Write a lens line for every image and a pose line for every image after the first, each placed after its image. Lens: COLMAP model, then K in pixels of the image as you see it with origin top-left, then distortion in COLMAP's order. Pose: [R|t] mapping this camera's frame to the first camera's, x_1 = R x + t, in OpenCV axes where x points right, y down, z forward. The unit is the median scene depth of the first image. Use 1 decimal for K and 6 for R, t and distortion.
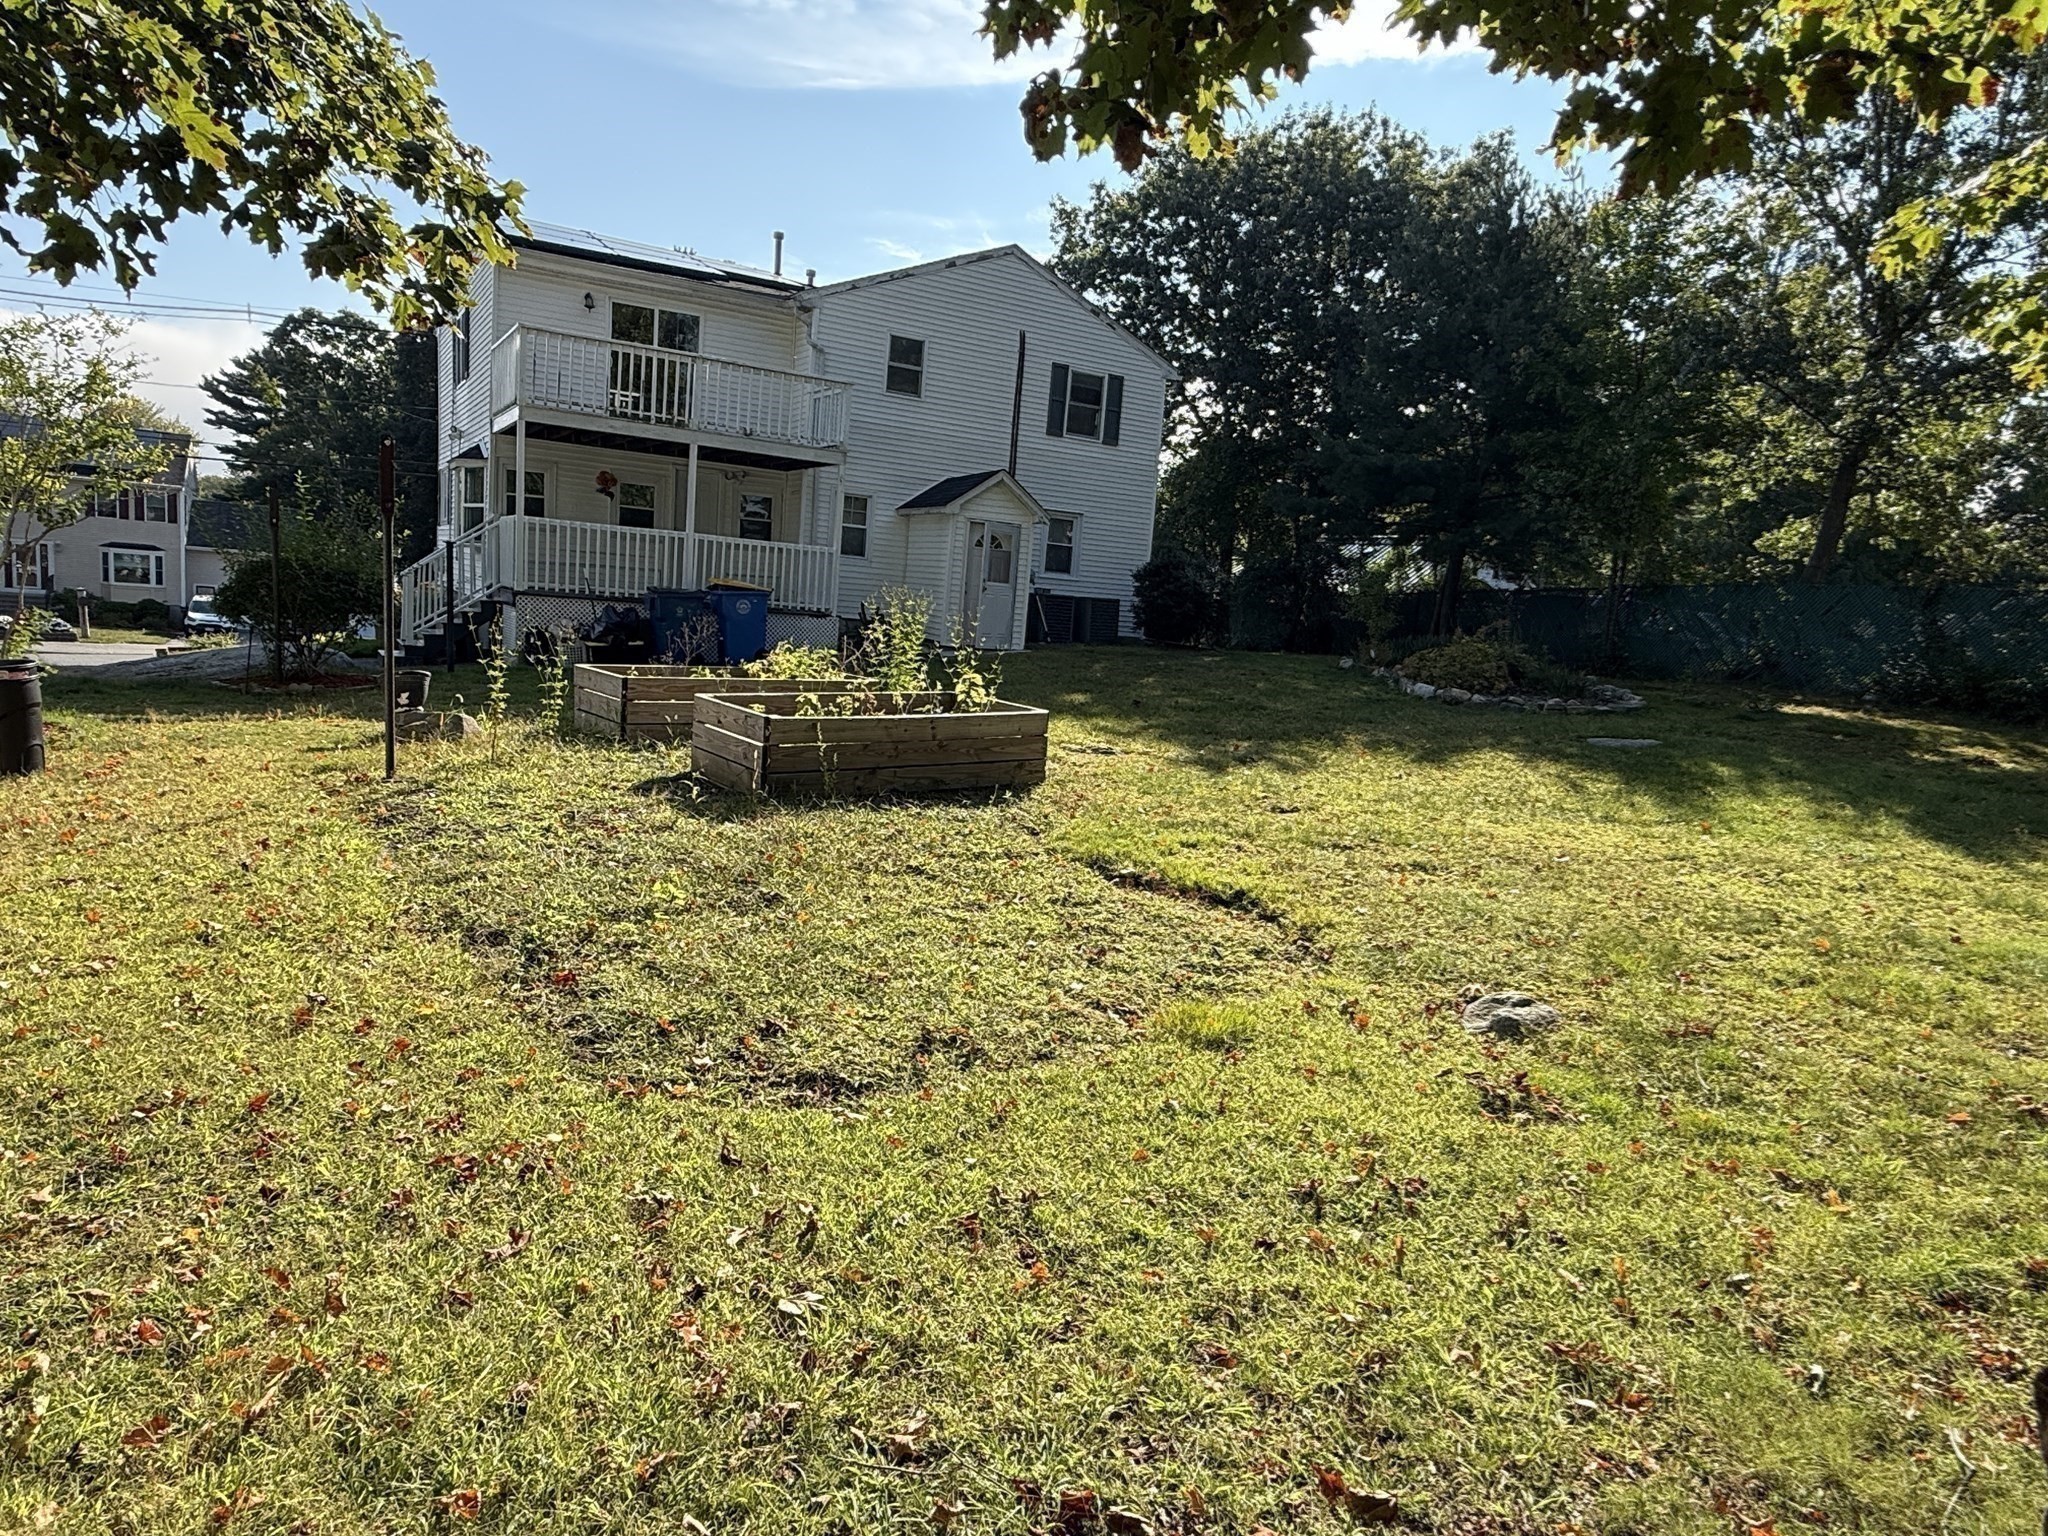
lens RADIAL K [[1240.8, 0, 1019.6], [0, 1240.8, 780.1], [0, 0, 1]] dist [0.003389, -0.000265]
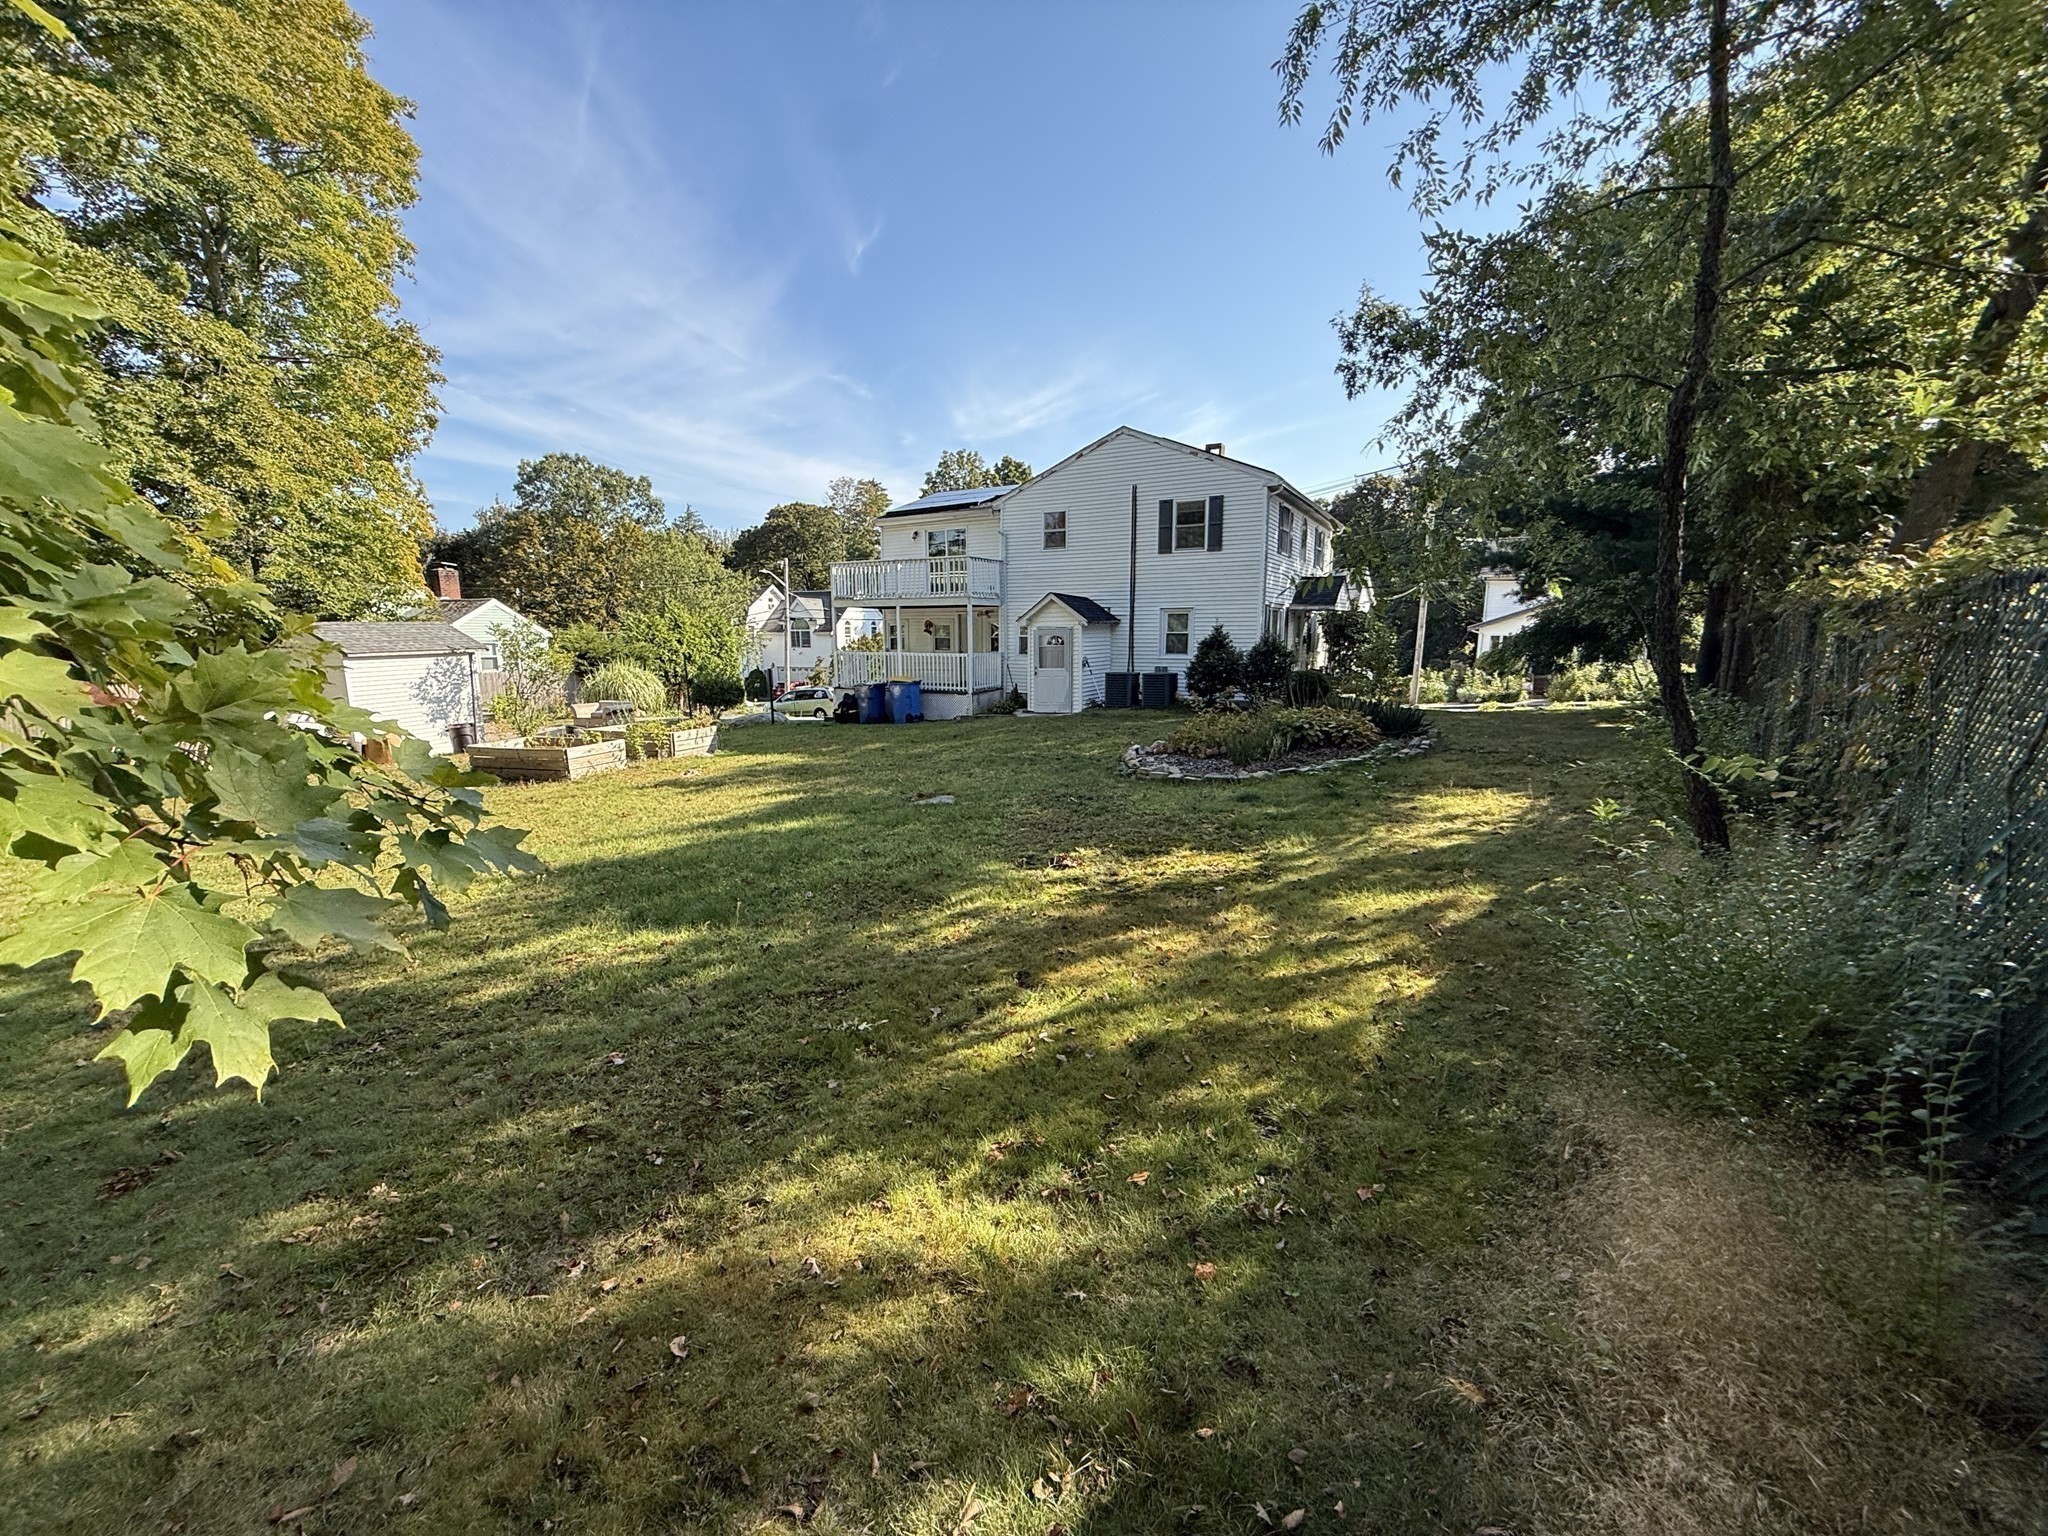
lens RADIAL K [[815.6, 0, 1021.5], [0, 815.6, 770.1], [0, 0, 1]] dist [-0.000696, 0.000542]
pose [[0.511987, 0.061383, -0.856797, 0.884098], [-0.078272, 0.996628, 0.024629, -0.064593], [0.855420, 0.054454, 0.515065, 0.519648]]
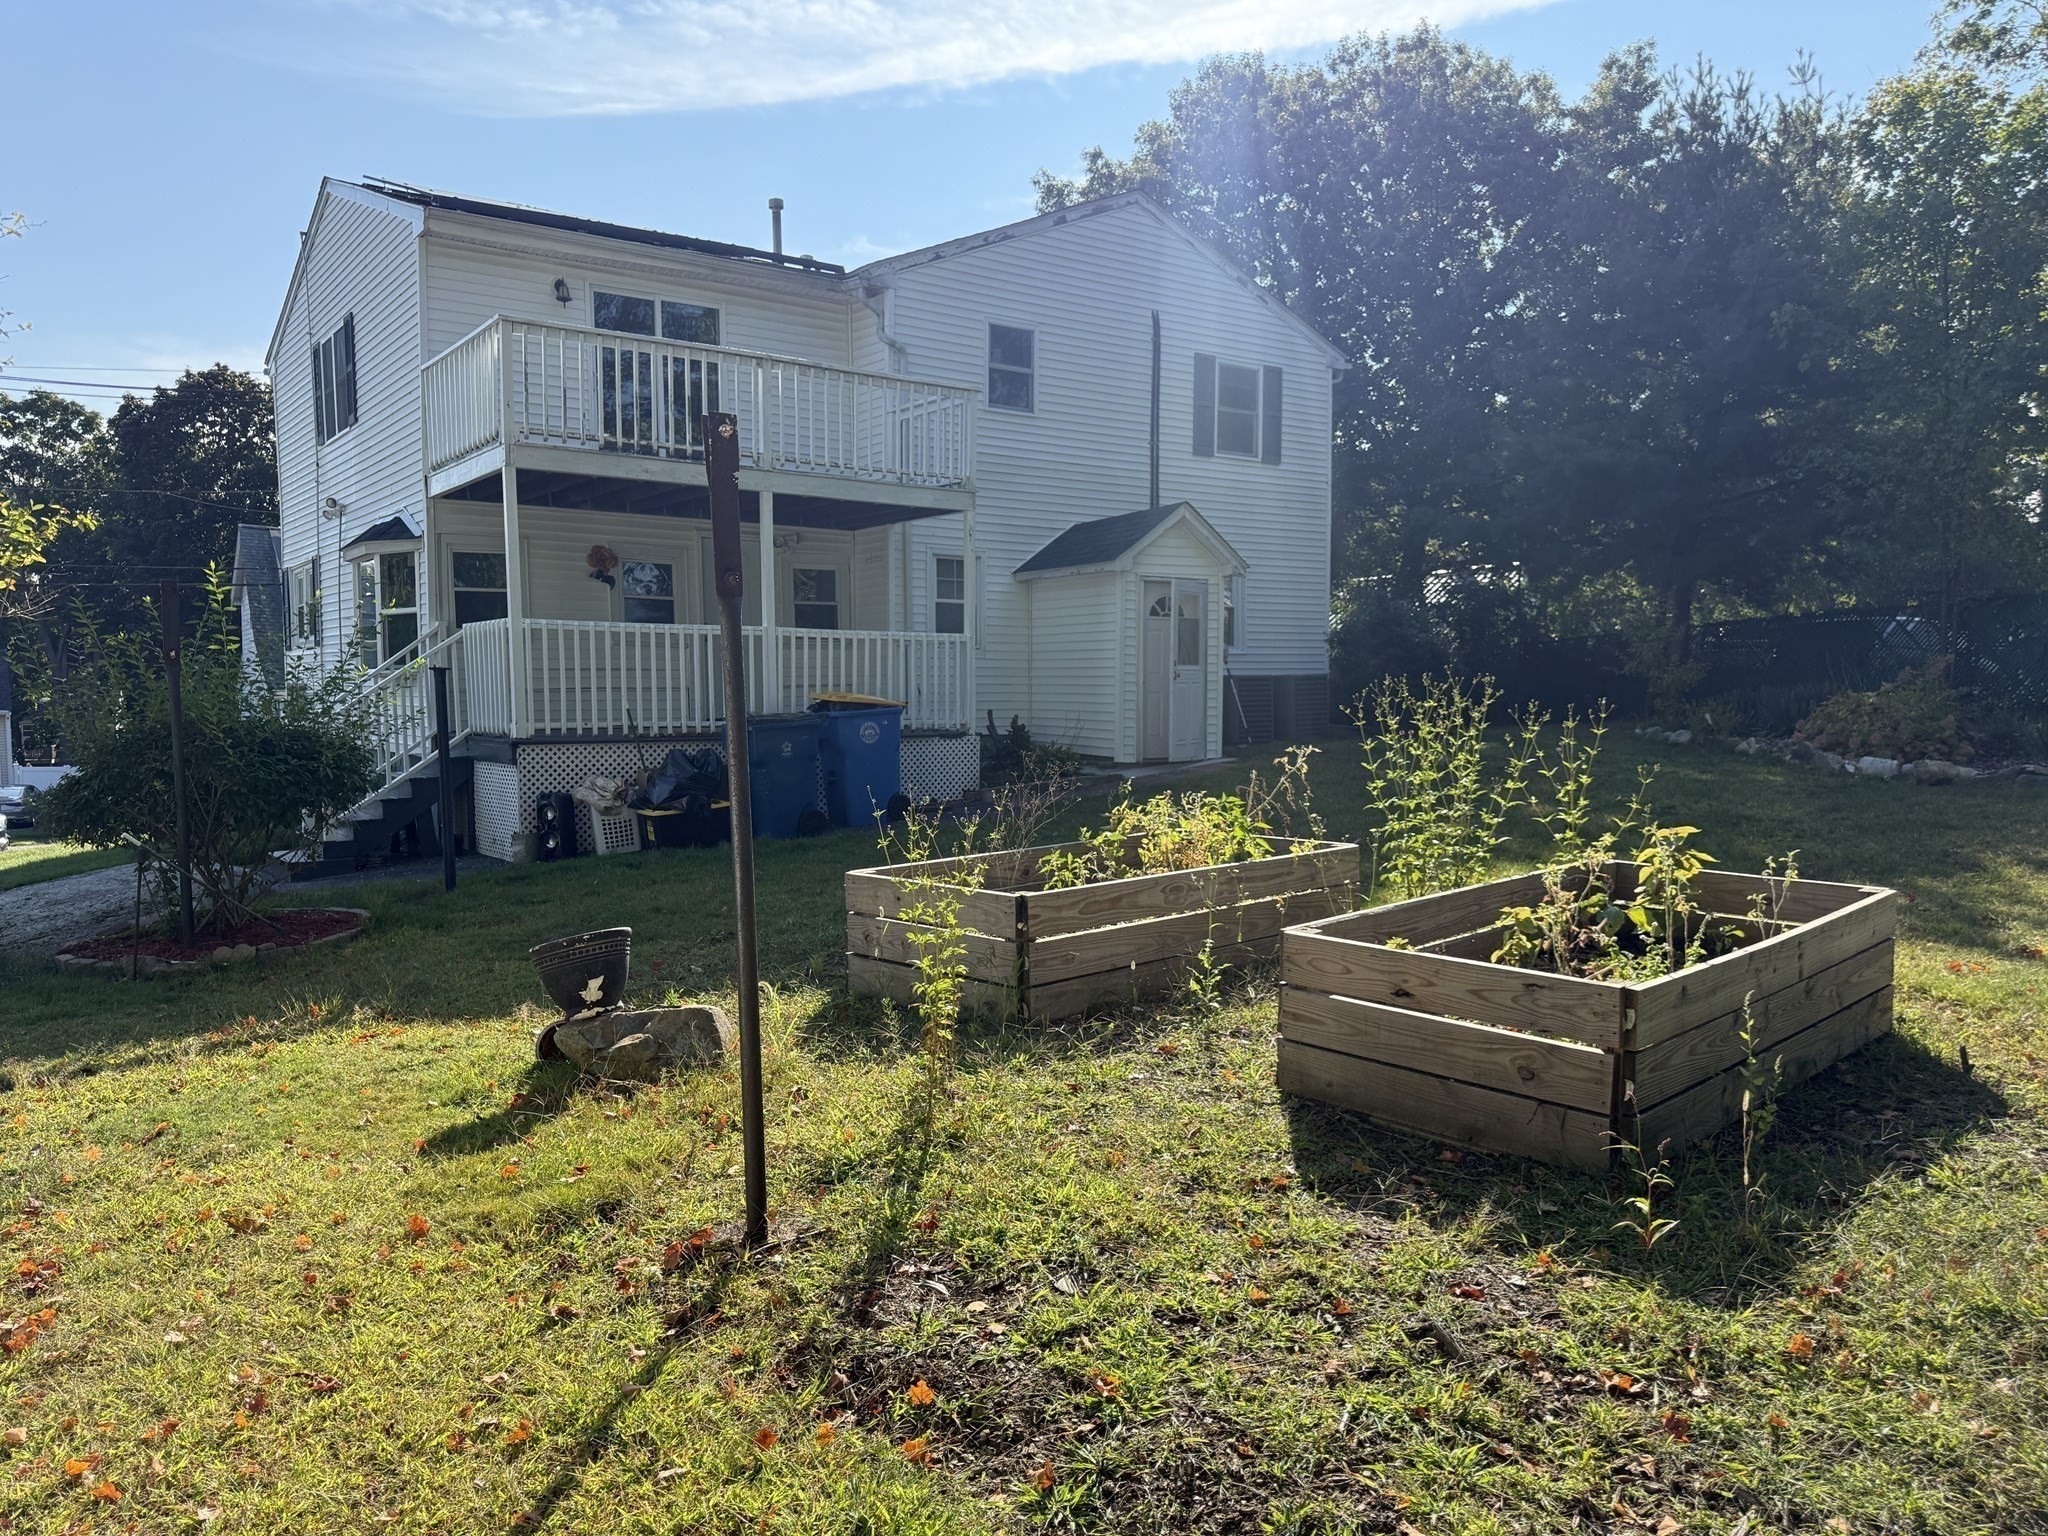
lens RADIAL K [[1461.8, 0, 1027.8], [0, 1461.8, 797.2], [0, 0, 1]] dist [0.073043, -0.078025]
pose [[0.991385, -0.090491, 0.094699, -0.207279], [0.096725, 0.993287, -0.063440, -0.047903], [-0.088323, 0.072053, 0.993482, 0.228503]]
